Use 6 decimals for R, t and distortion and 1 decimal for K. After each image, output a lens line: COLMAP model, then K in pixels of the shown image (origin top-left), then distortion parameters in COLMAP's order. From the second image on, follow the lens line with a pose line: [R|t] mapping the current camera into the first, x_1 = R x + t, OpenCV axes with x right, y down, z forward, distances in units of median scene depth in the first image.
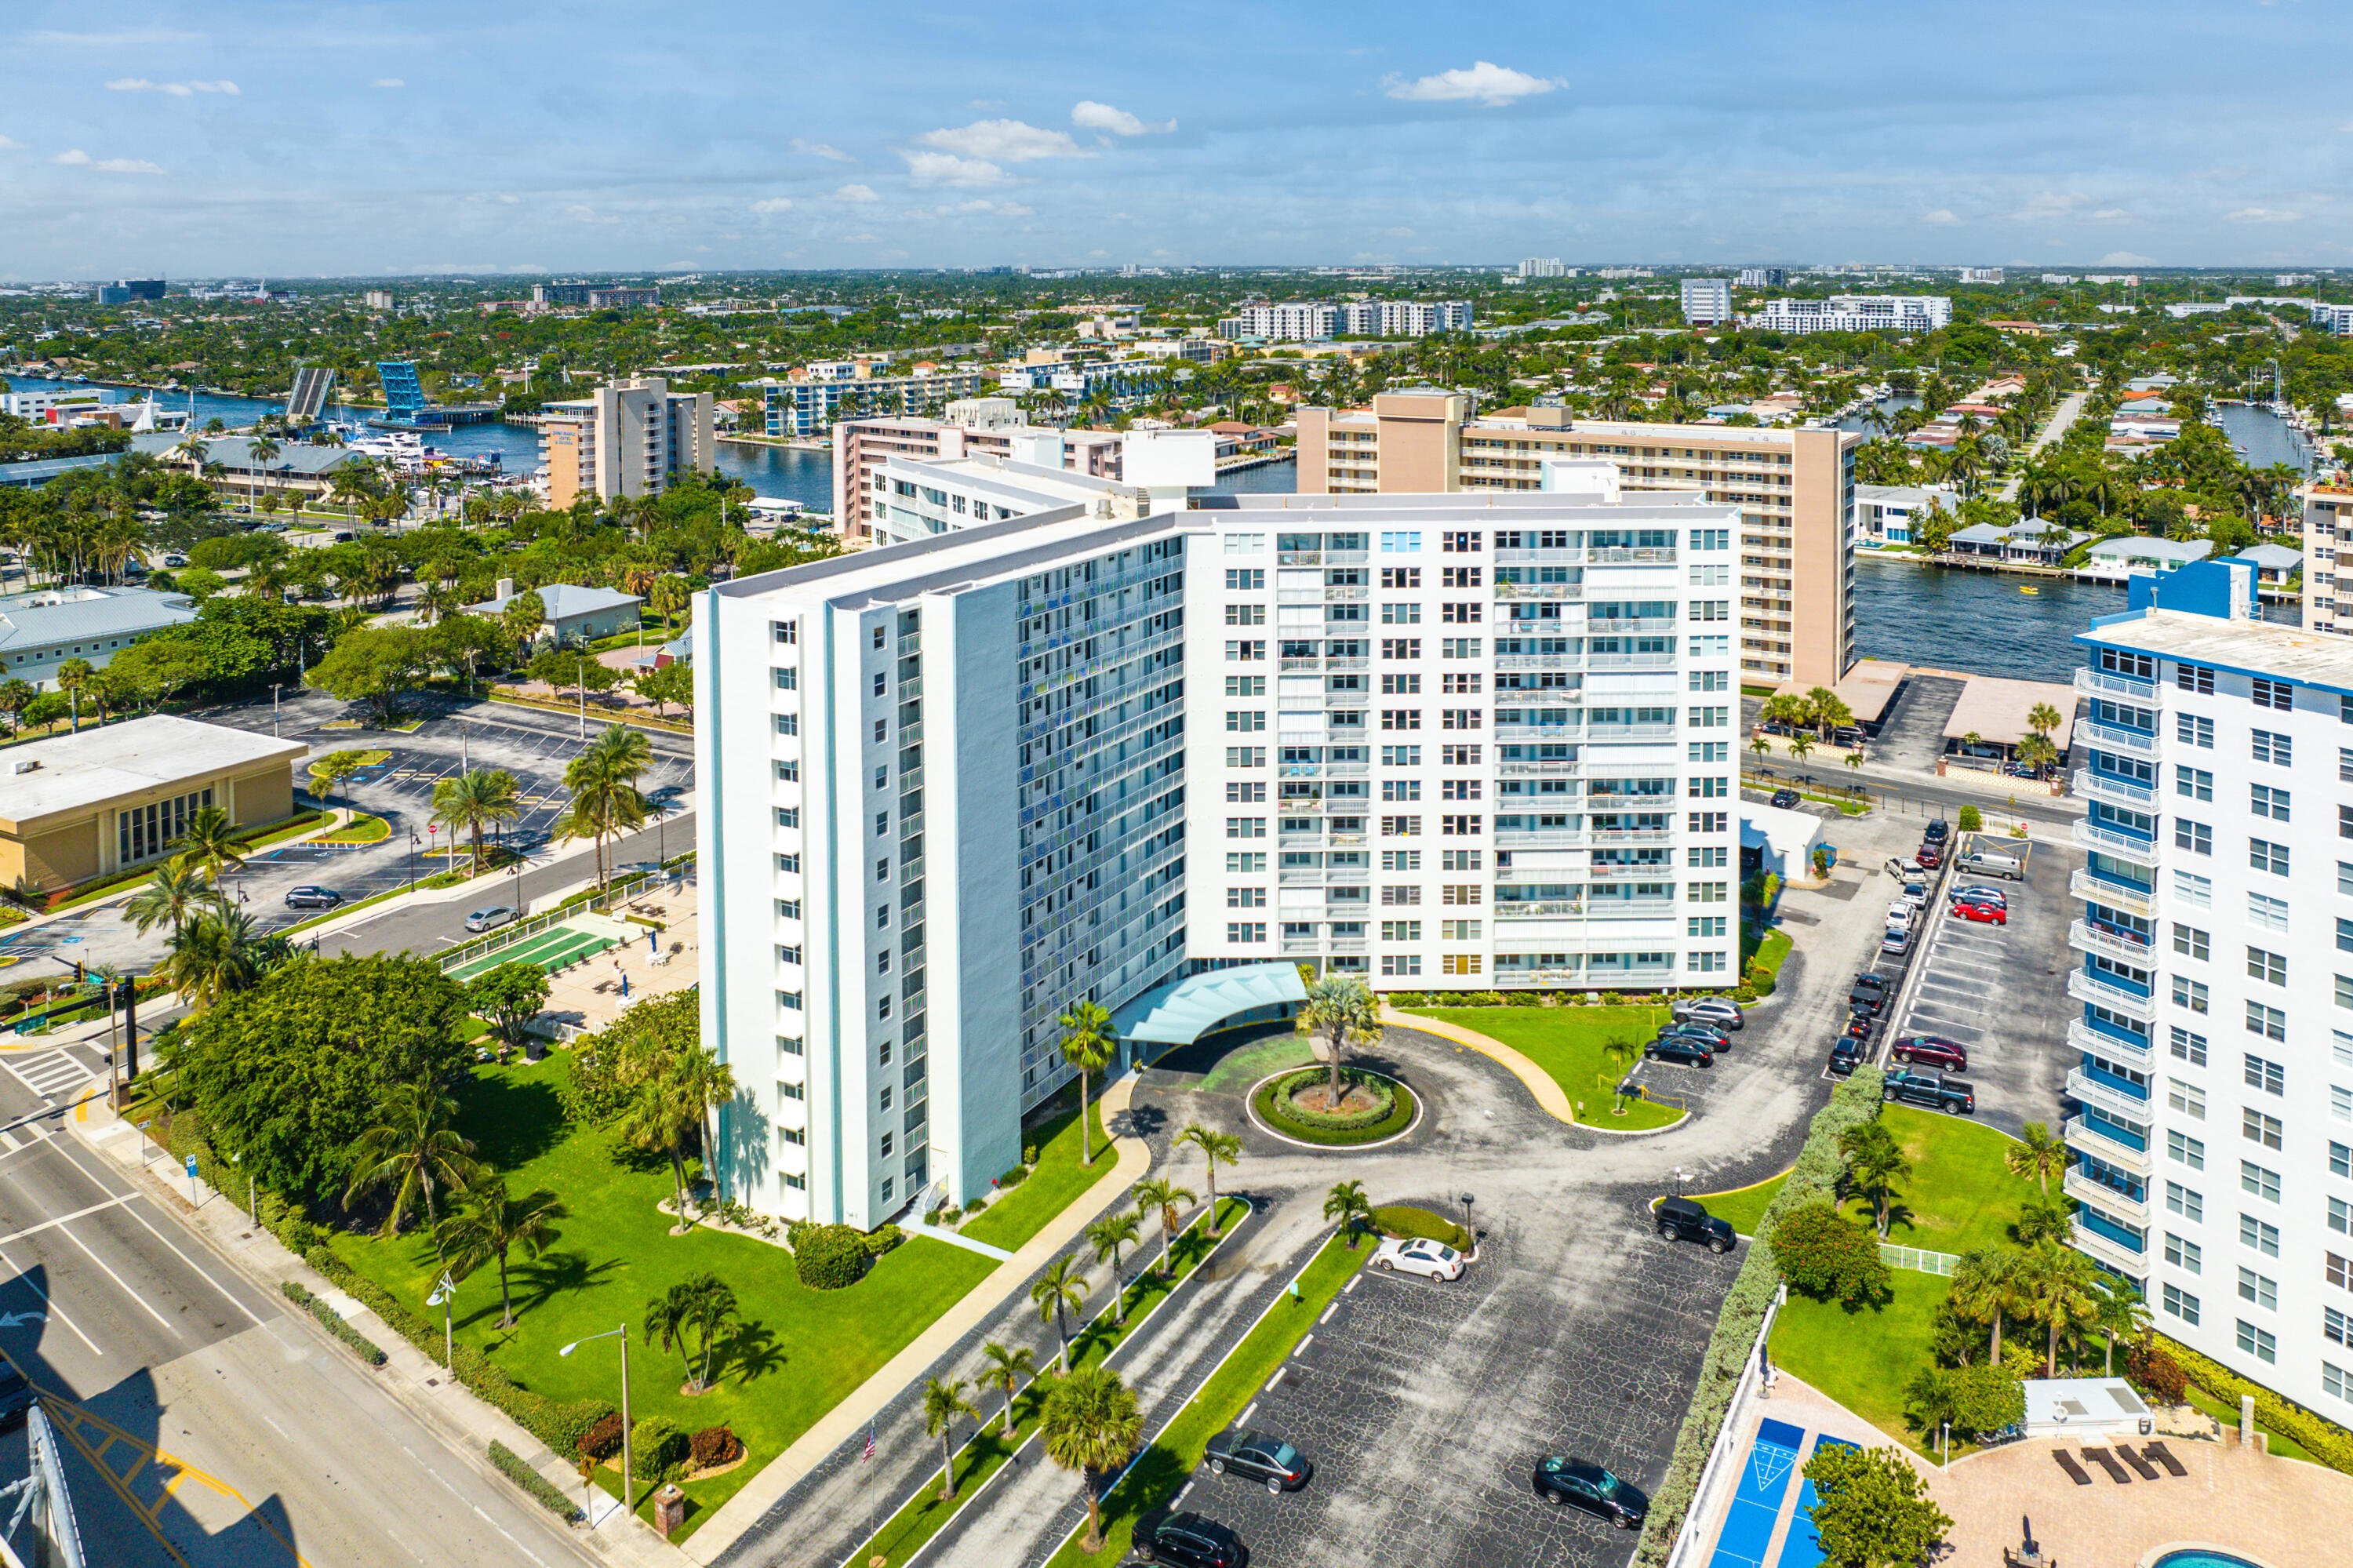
lens RADIAL K [[1609.5, 0, 1337.7], [0, 1609.5, 932.3], [0, 0, 1]] dist [-0.026903, -0.005871]
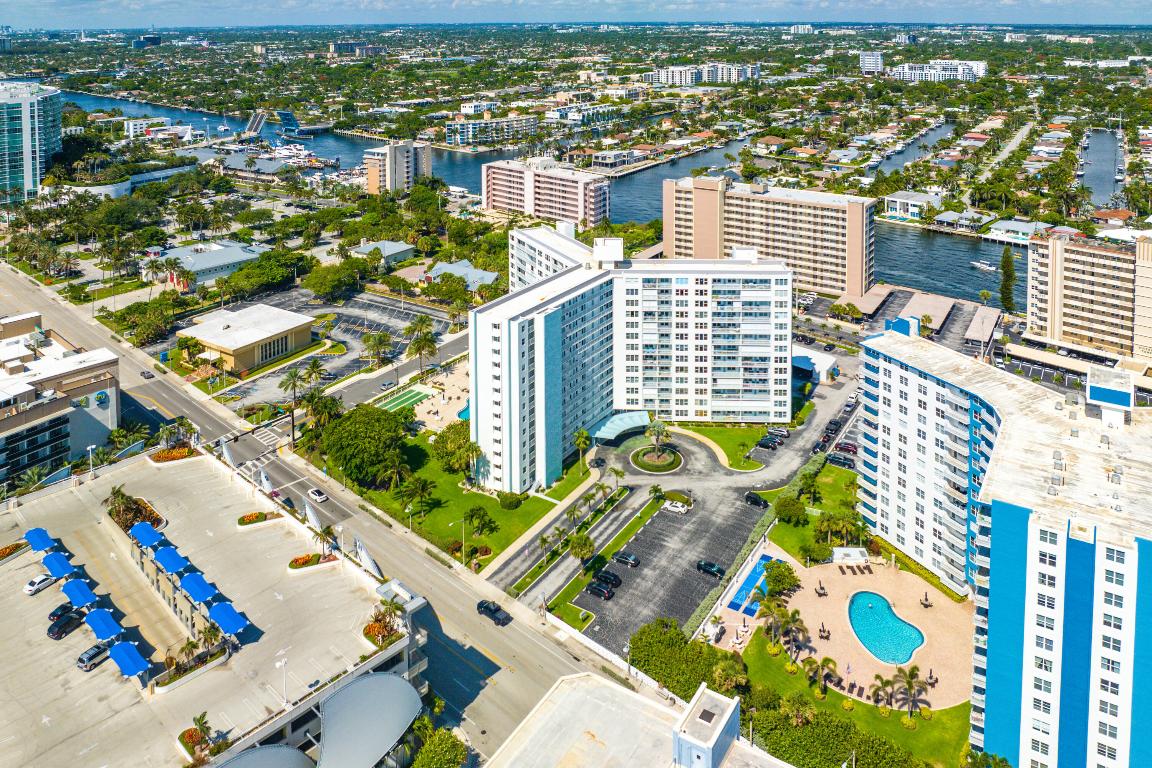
lens RADIAL K [[788.0, 0, 654.9], [0, 788.0, 456.6], [0, 0, 1]] dist [-0.026903, -0.005871]
pose [[0.997795, 0.031247, -0.058548, 0.084067], [-0.021691, 0.987317, 0.157271, -0.141528], [0.062720, -0.155654, 0.985818, -0.548246]]
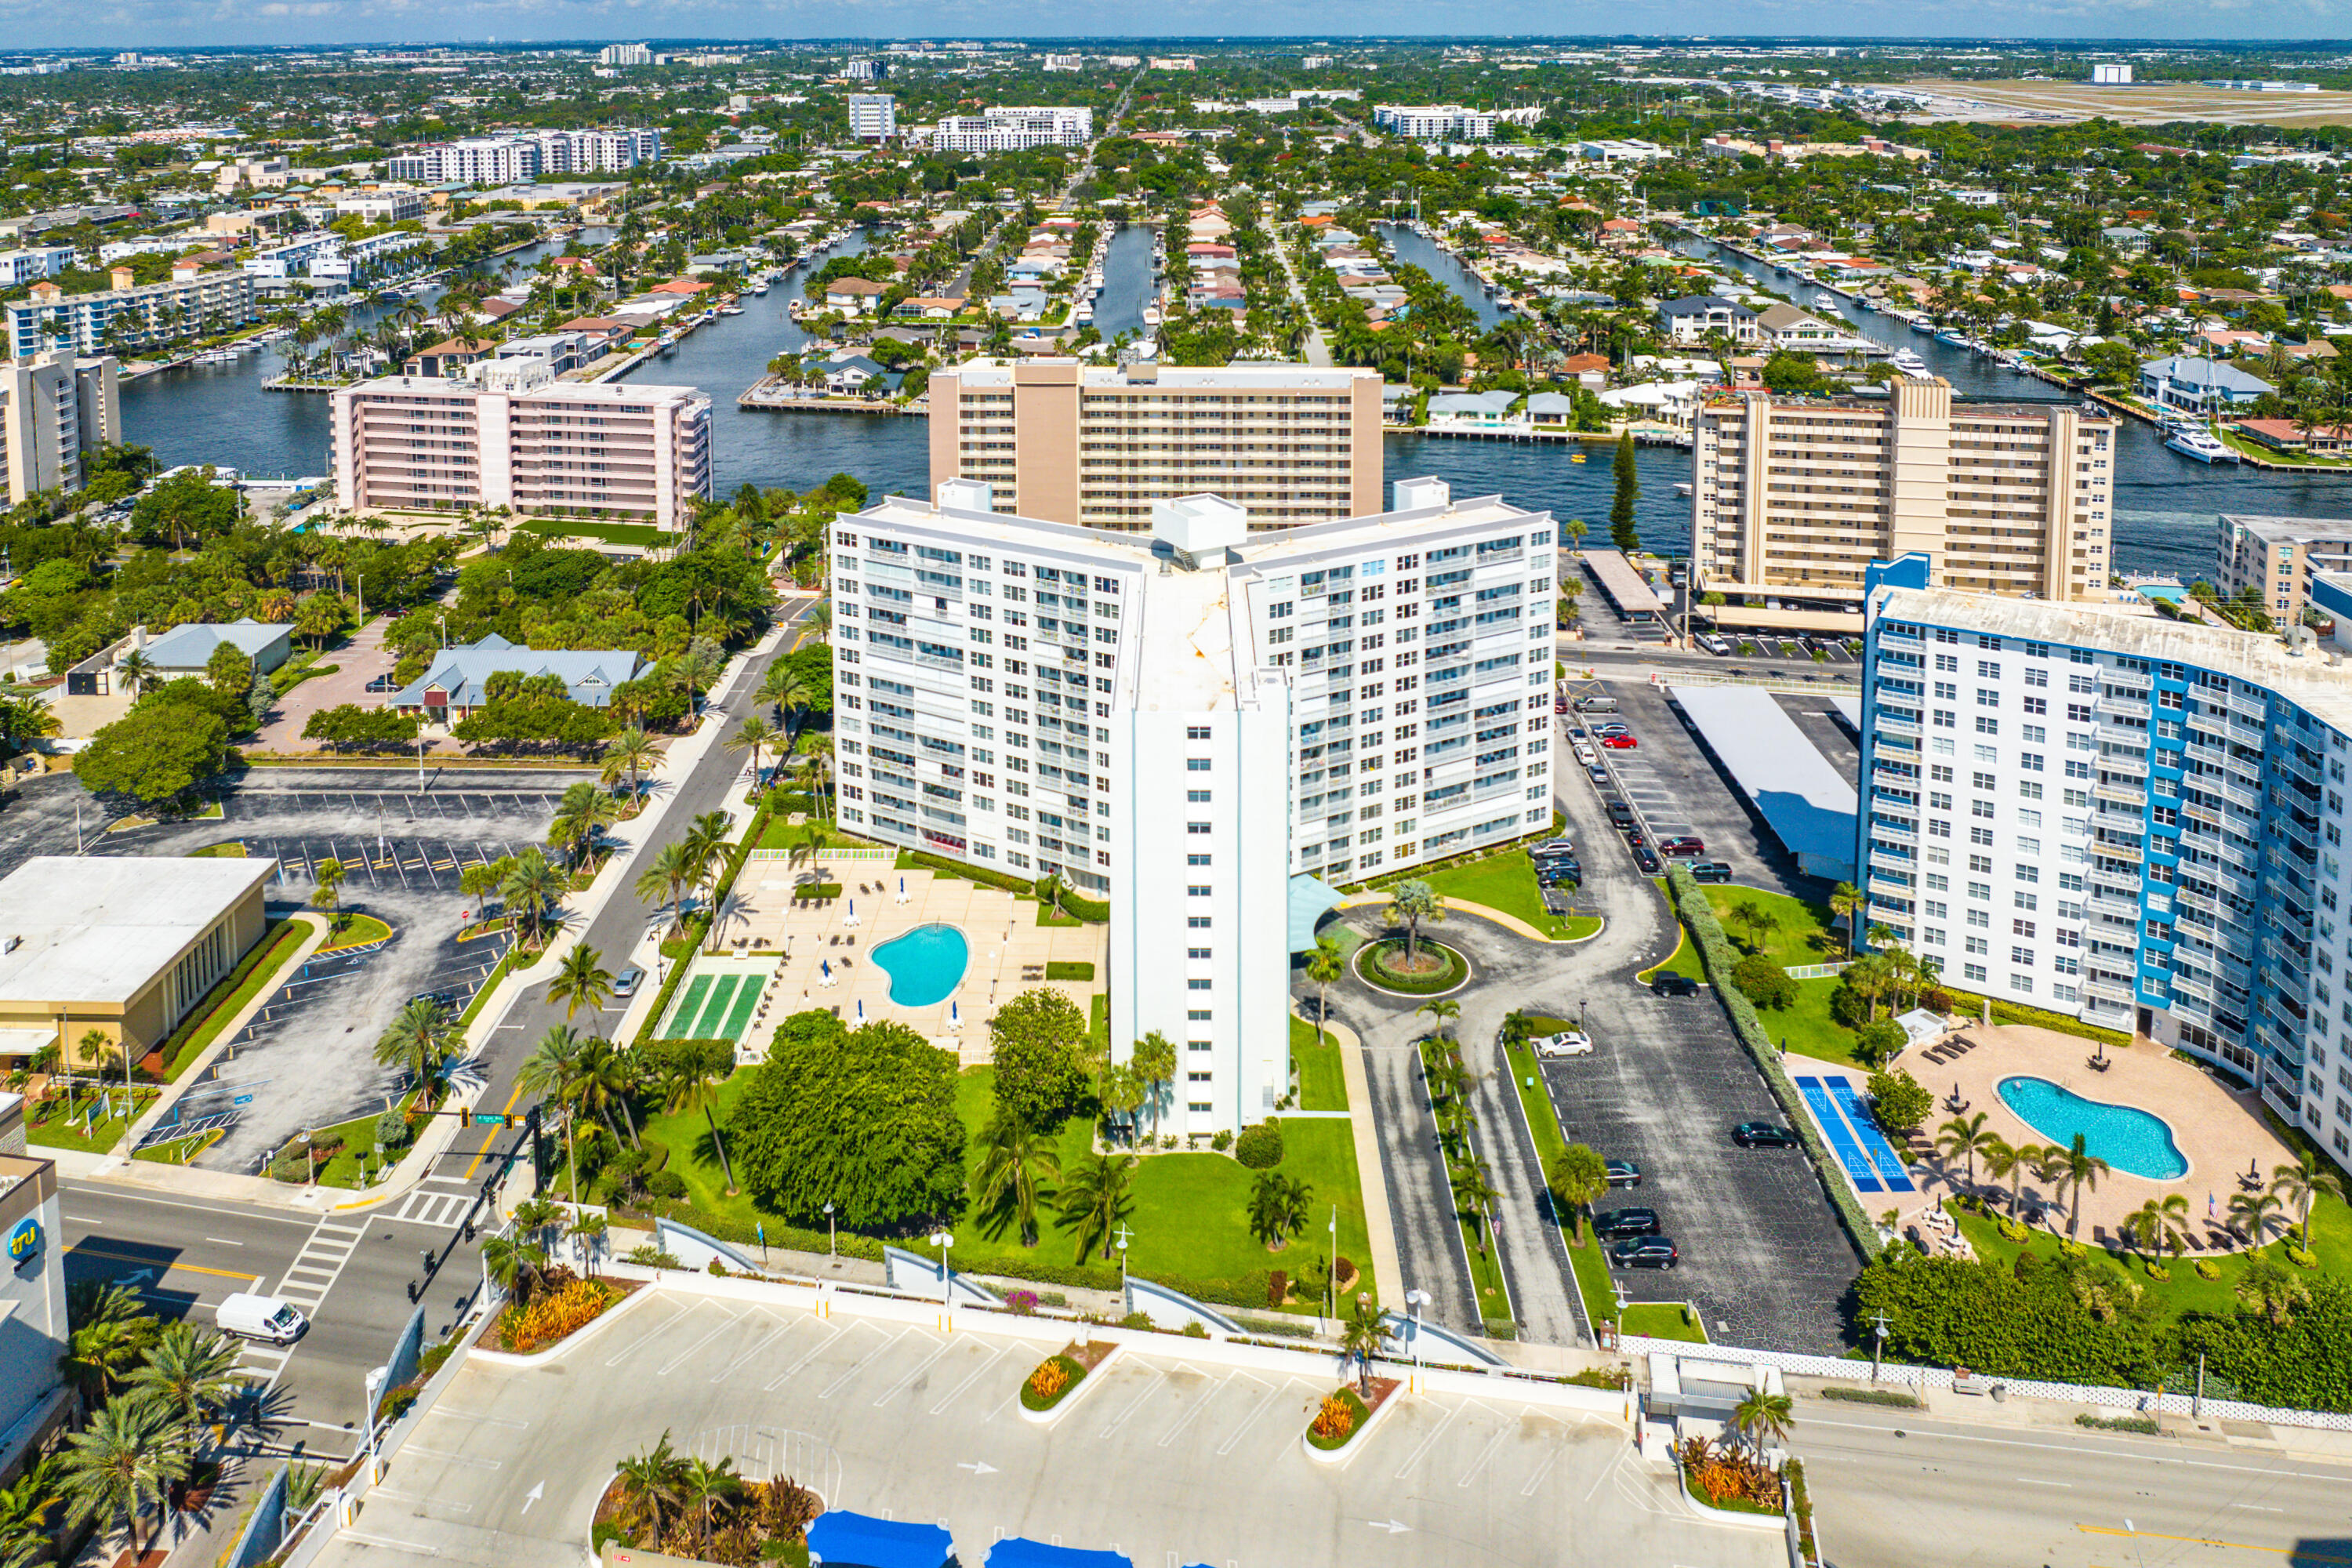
lens RADIAL K [[1655.9, 0, 1135.4], [0, 1655.9, 946.7], [0, 0, 1]] dist [-0.010445, 0.006712]
pose [[0.876671, -0.229662, 0.422733, -0.808100], [0.165544, 0.969046, 0.183154, -0.215185], [-0.451711, -0.090585, 0.887554, -0.215692]]
